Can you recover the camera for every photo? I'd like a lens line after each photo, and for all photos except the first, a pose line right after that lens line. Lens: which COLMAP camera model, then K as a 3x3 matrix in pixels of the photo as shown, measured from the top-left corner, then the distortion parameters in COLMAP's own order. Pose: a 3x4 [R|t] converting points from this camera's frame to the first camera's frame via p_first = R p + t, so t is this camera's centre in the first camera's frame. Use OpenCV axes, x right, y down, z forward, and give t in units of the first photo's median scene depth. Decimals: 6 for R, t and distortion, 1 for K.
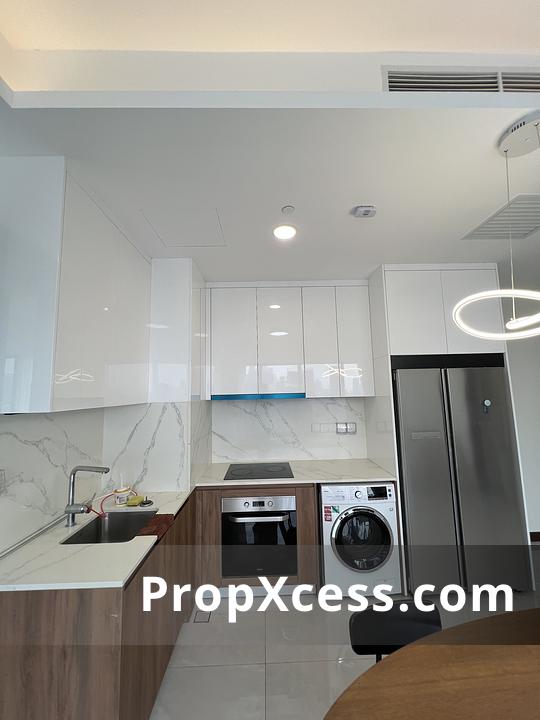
lens RADIAL K [[289.1, 0, 270.5], [0, 289.1, 357.8], [0, 0, 1]] dist [-0.005318, -0.000248]
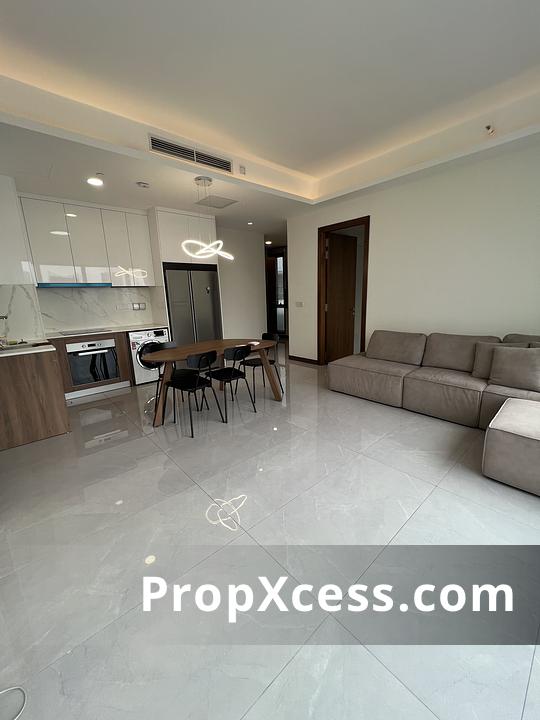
lens RADIAL K [[289.1, 0, 269.7], [0, 289.1, 358.5], [0, 0, 1]] dist [-0.005318, -0.000248]
pose [[0.764033, -0.141134, 0.629552, -0.325726], [-0.055410, 0.957821, 0.281972, 0.025924], [-0.642794, -0.250319, 0.723986, -0.981346]]
